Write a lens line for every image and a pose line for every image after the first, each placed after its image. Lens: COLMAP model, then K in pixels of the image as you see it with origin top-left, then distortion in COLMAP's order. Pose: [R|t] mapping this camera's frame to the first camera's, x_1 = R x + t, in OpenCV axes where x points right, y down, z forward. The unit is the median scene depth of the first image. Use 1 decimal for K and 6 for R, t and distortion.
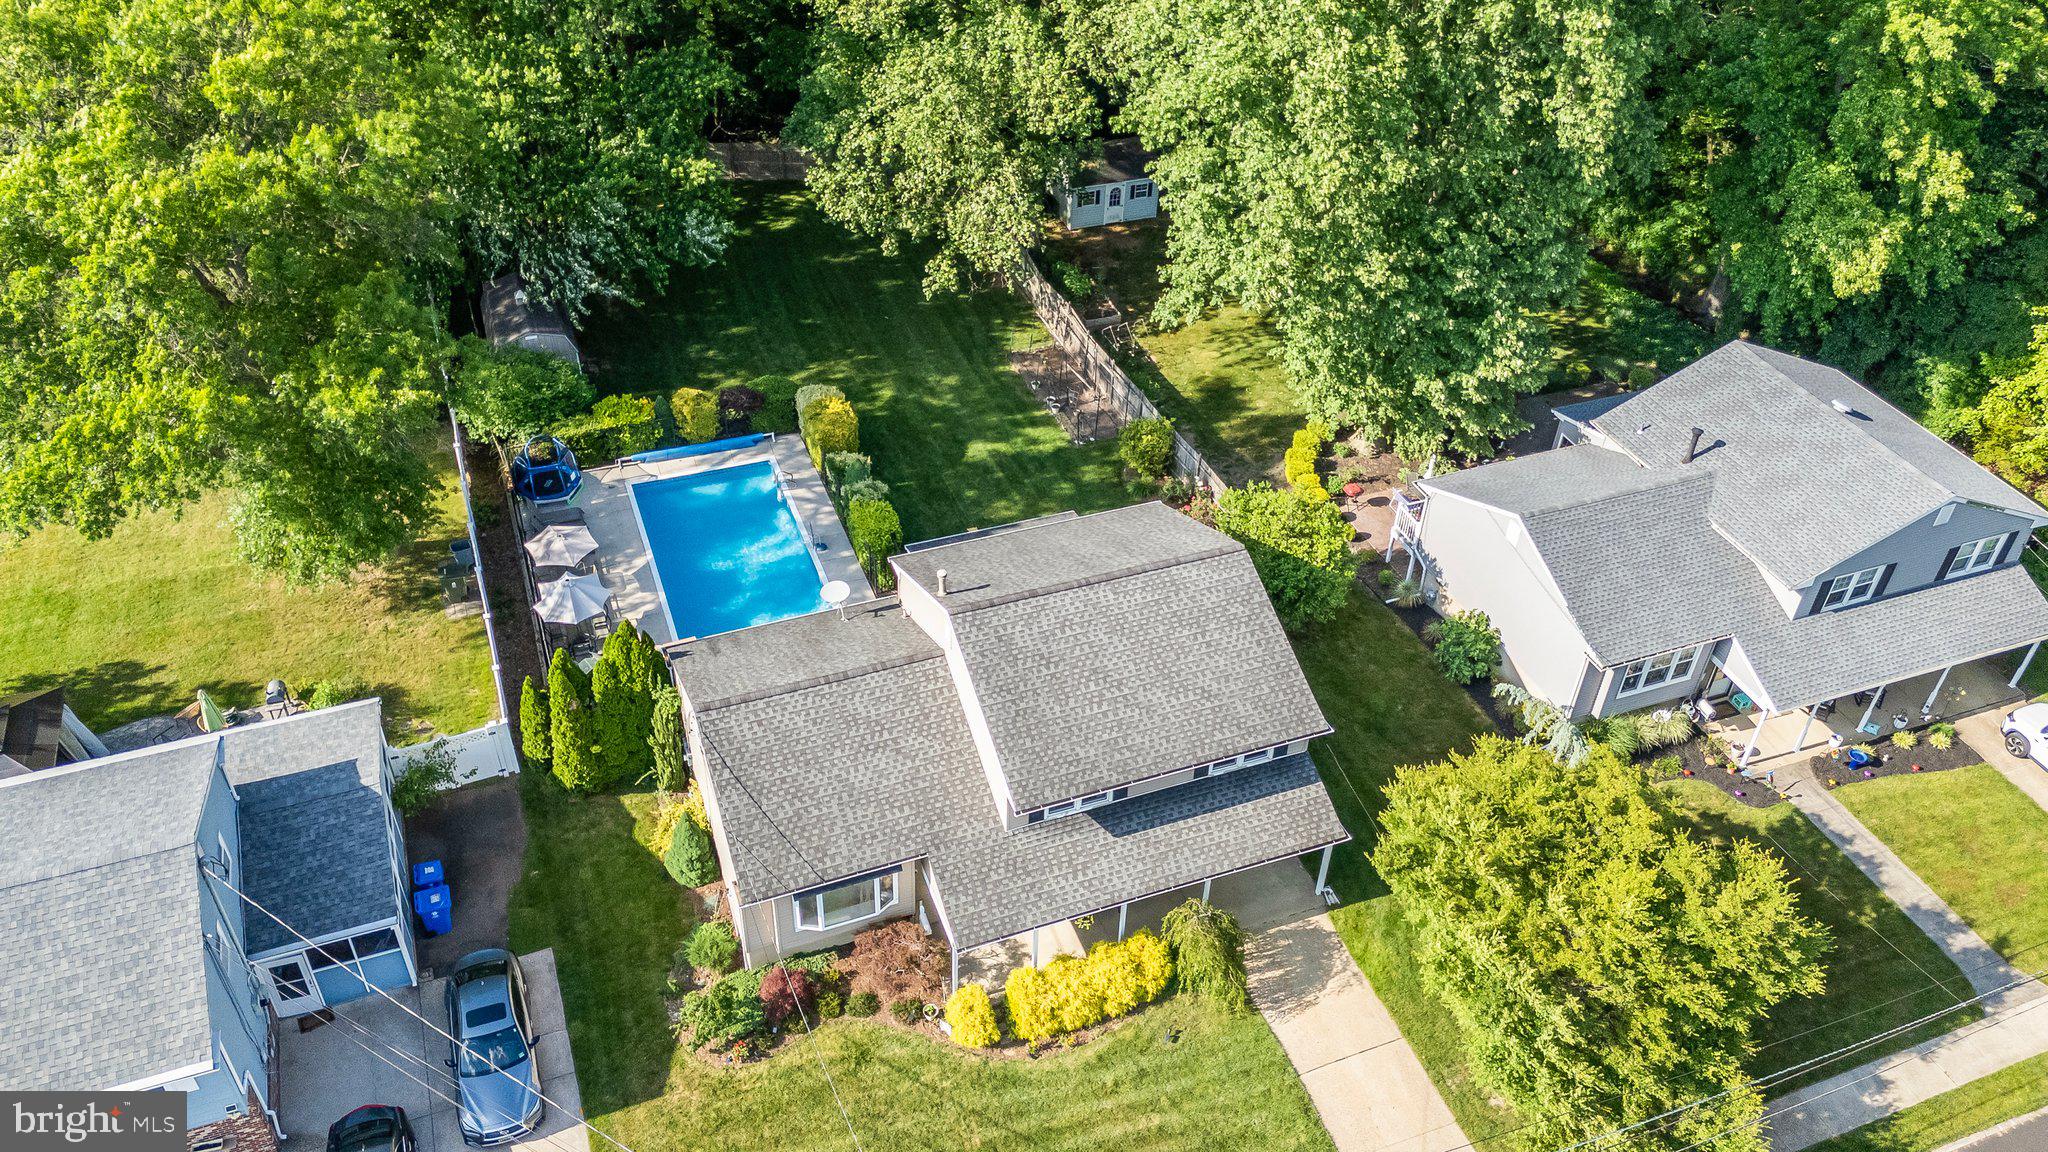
lens RADIAL K [[1515.4, 0, 1033.6], [0, 1515.4, 567.7], [0, 0, 1]] dist [0.081044, -0.069602]
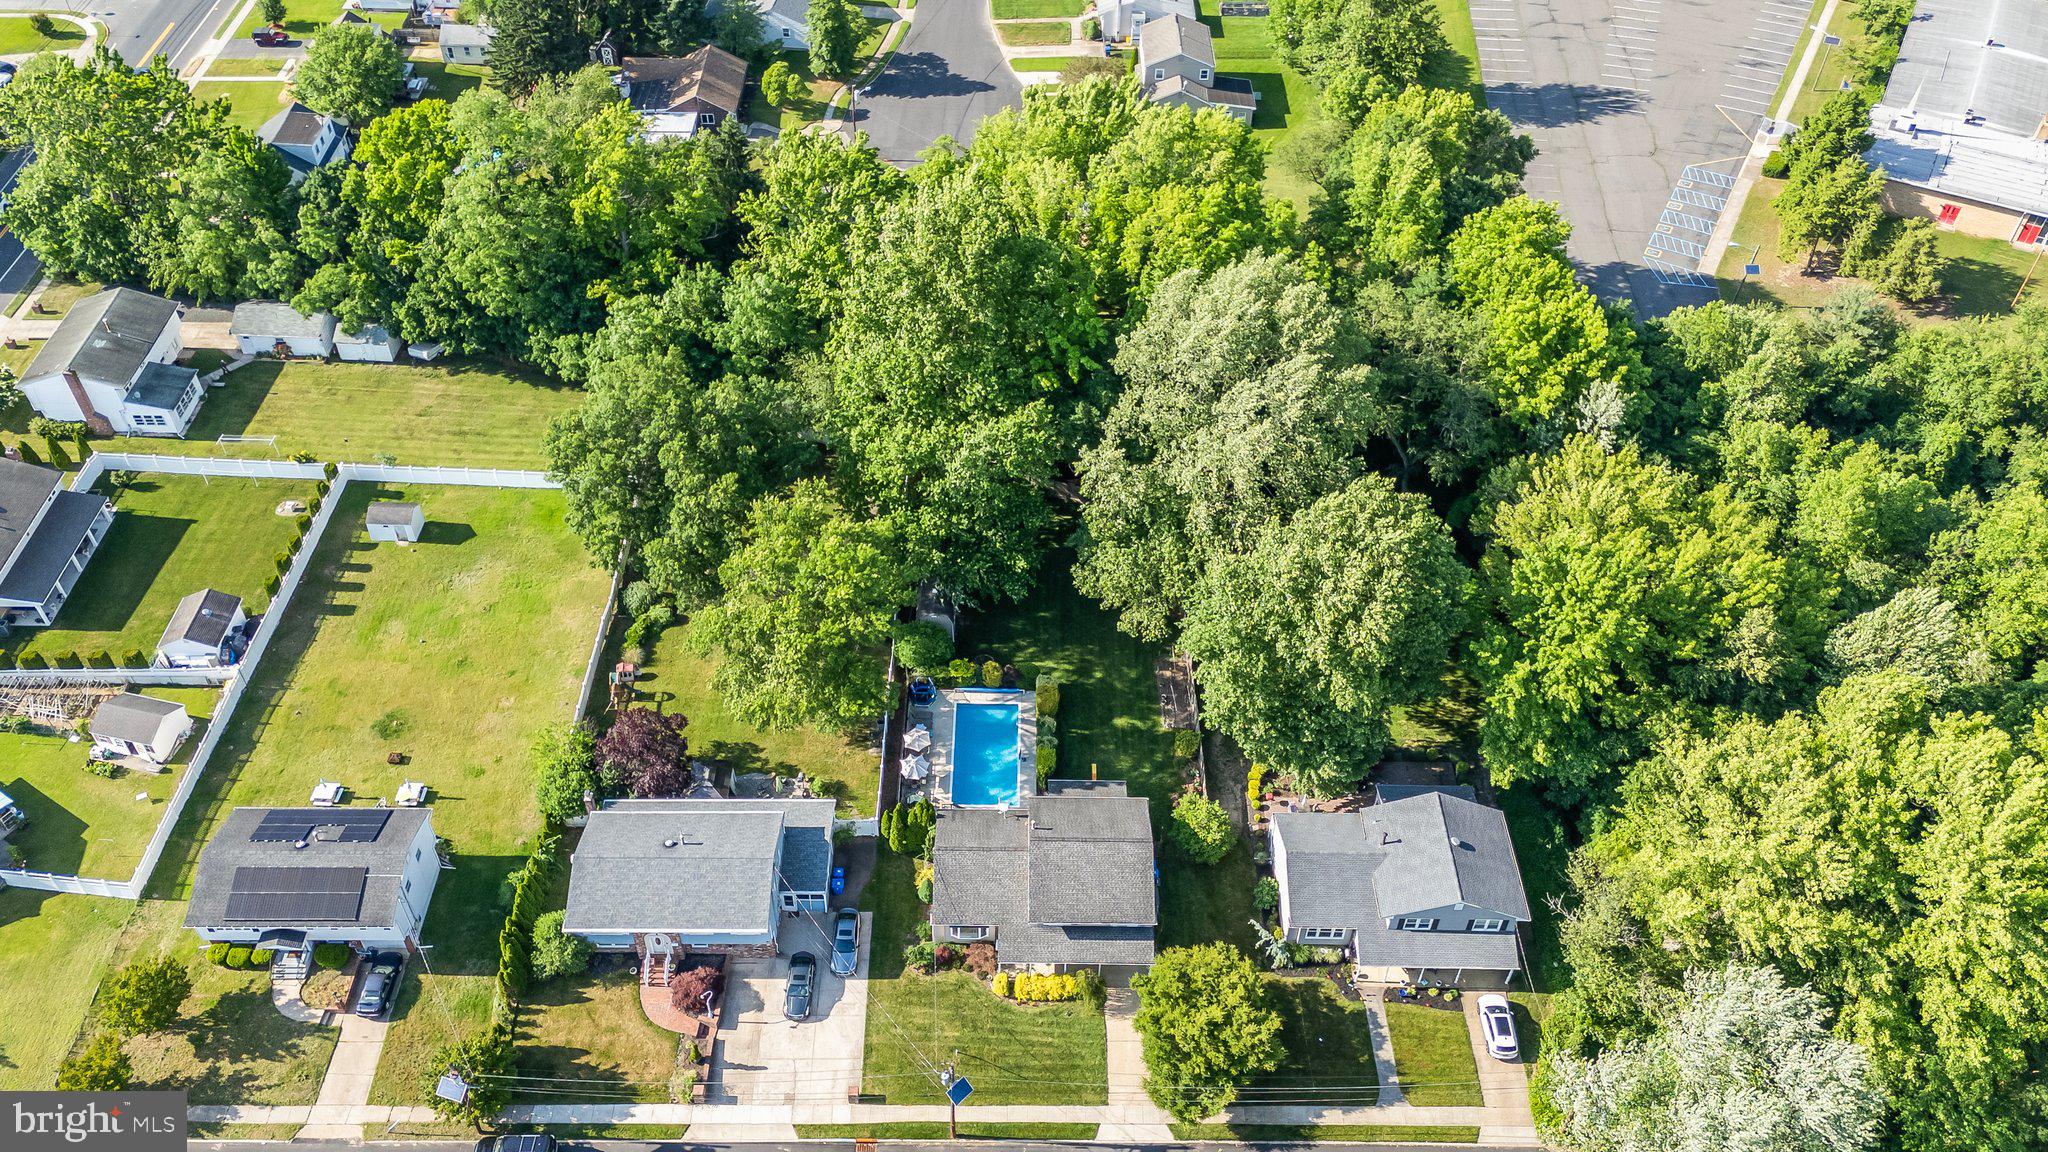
lens RADIAL K [[1515.4, 0, 1033.6], [0, 1515.4, 567.7], [0, 0, 1]] dist [0.081044, -0.069602]
pose [[0.934050, 0.237231, -0.266966, 0.471406], [-0.216660, 0.970639, 0.104489, -0.612356], [0.283916, -0.039757, 0.958025, -1.326094]]
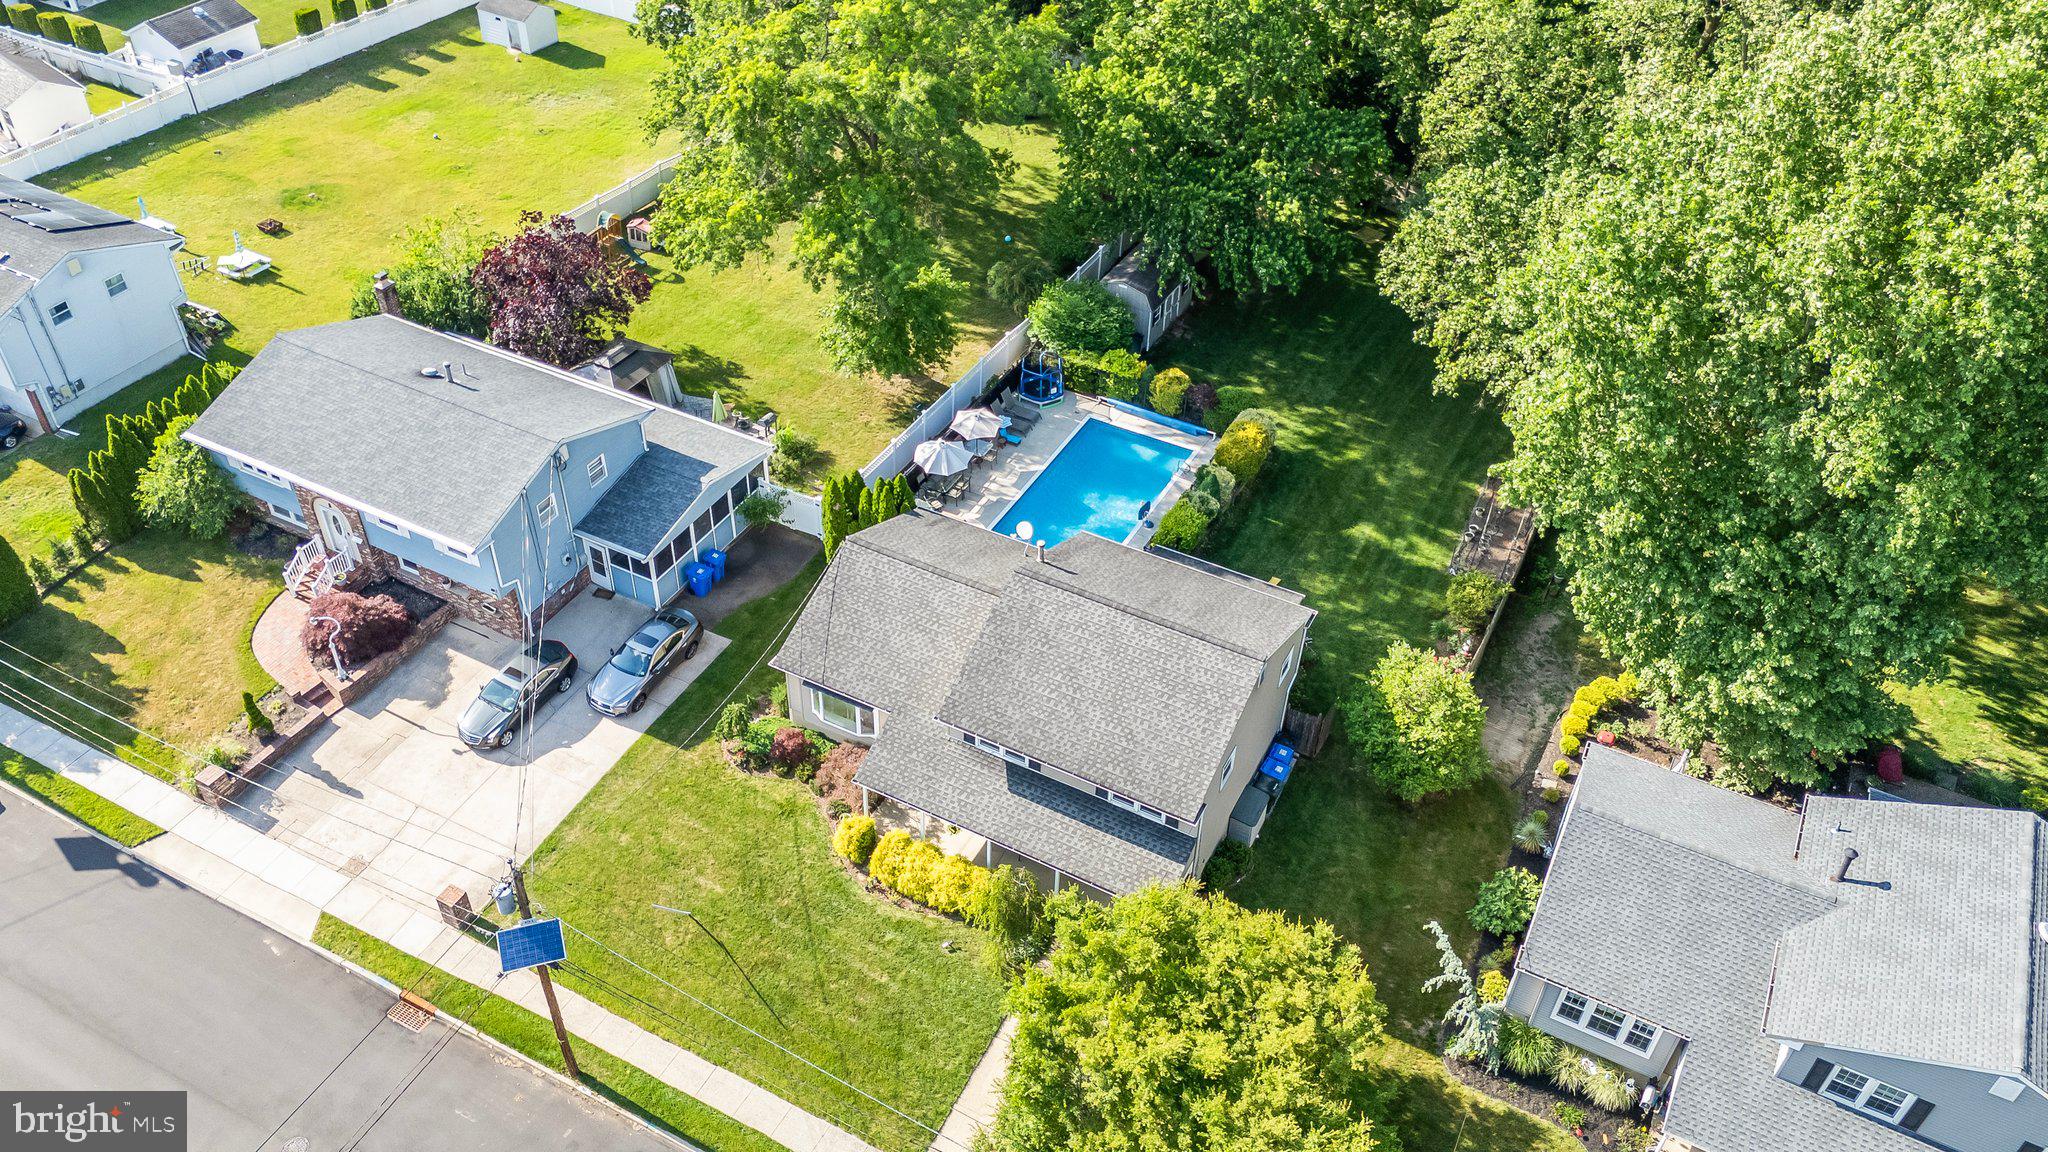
lens RADIAL K [[1515.4, 0, 1033.6], [0, 1515.4, 567.7], [0, 0, 1]] dist [0.081044, -0.069602]
pose [[0.668861, 0.479267, -0.568268, 0.561763], [-0.479287, 0.862357, 0.163167, -0.154728], [0.568251, 0.163228, 0.806503, -0.001837]]
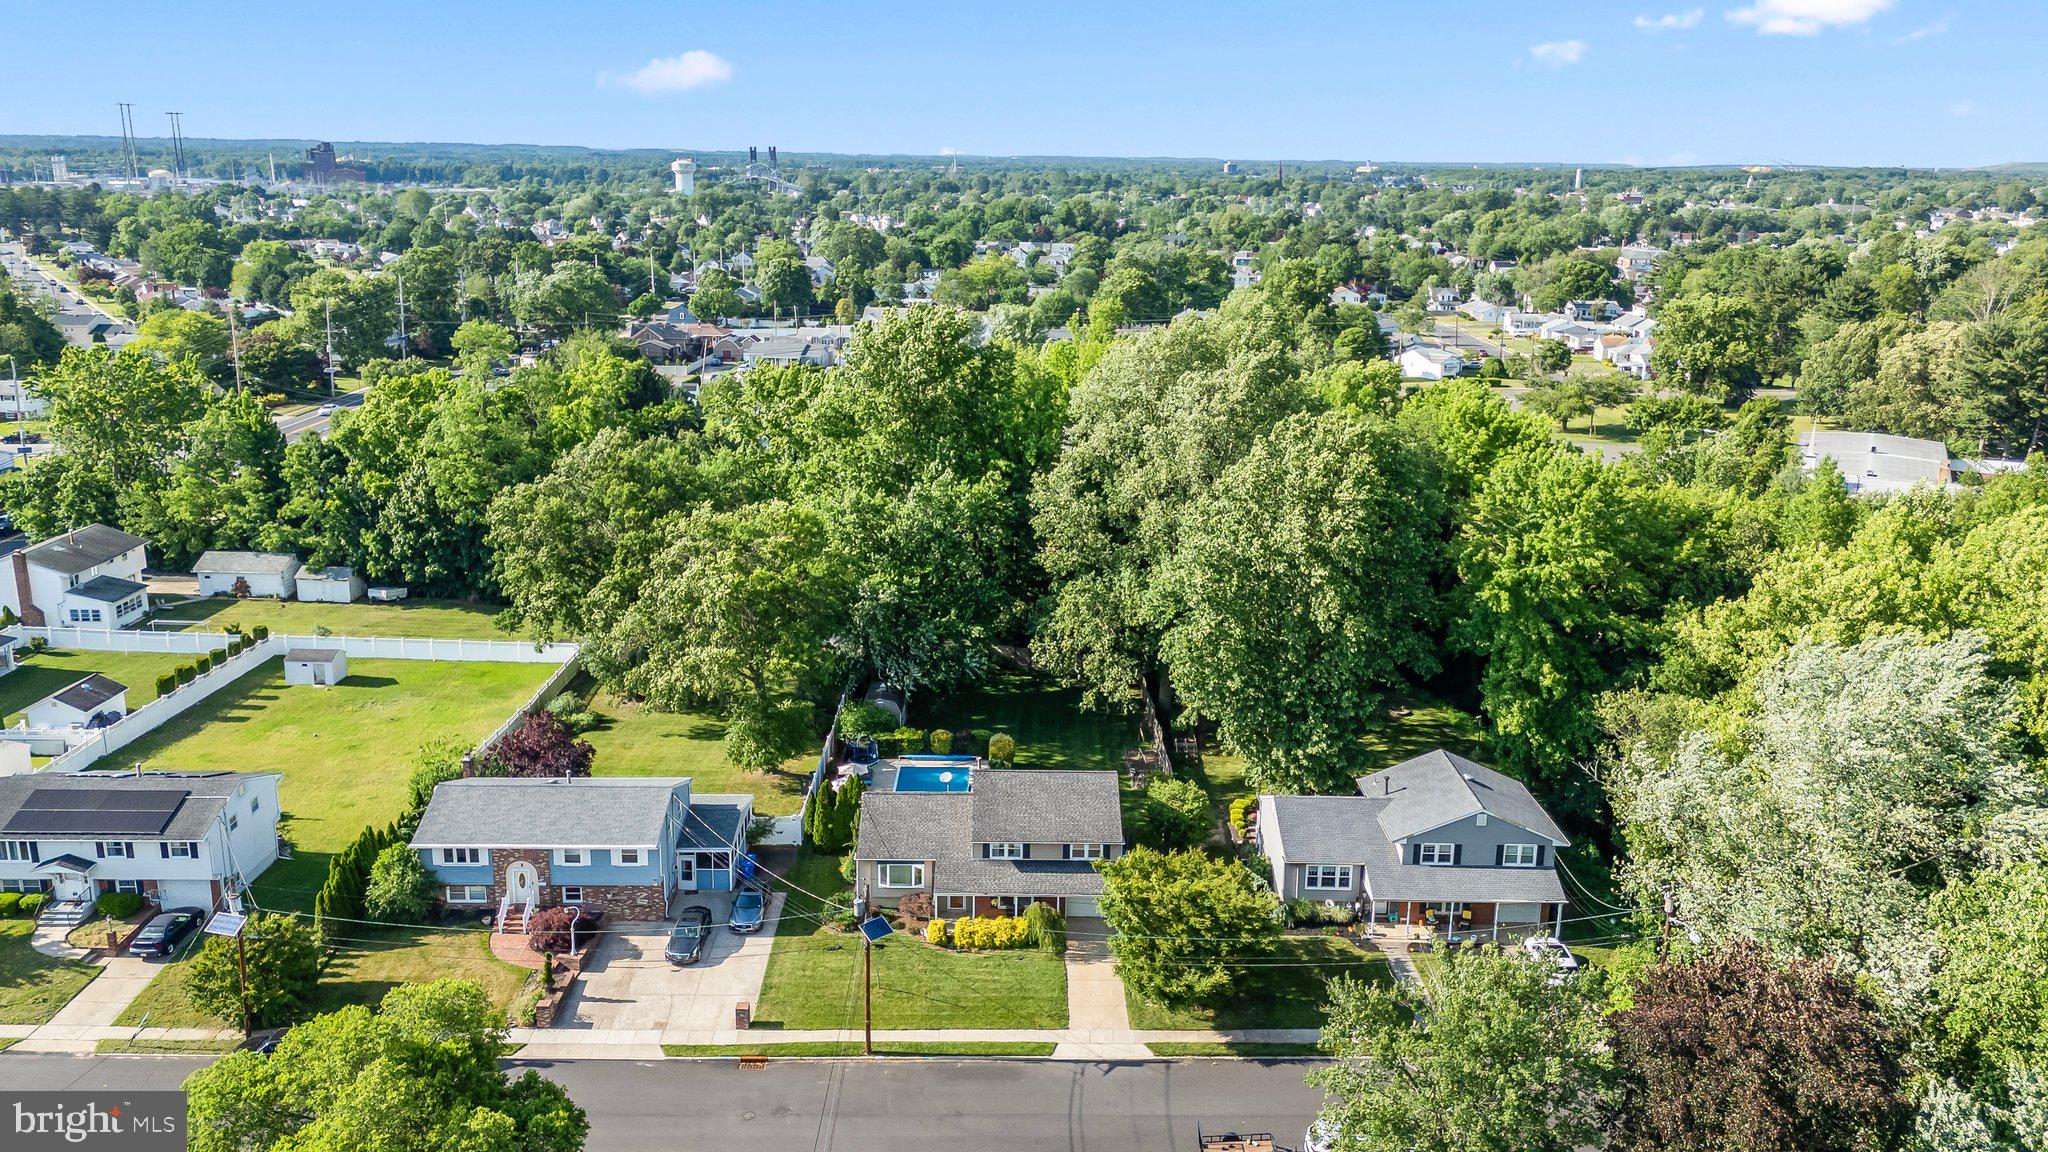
lens RADIAL K [[1494.7, 0, 1026.2], [0, 1494.7, 542.3], [0, 0, 1]] dist [0.085490, -0.061871]
pose [[0.935837, 0.068543, -0.345703, 0.667430], [-0.210924, 0.894768, -0.393576, 0.511164], [0.282347, 0.441240, 0.851815, -0.923099]]
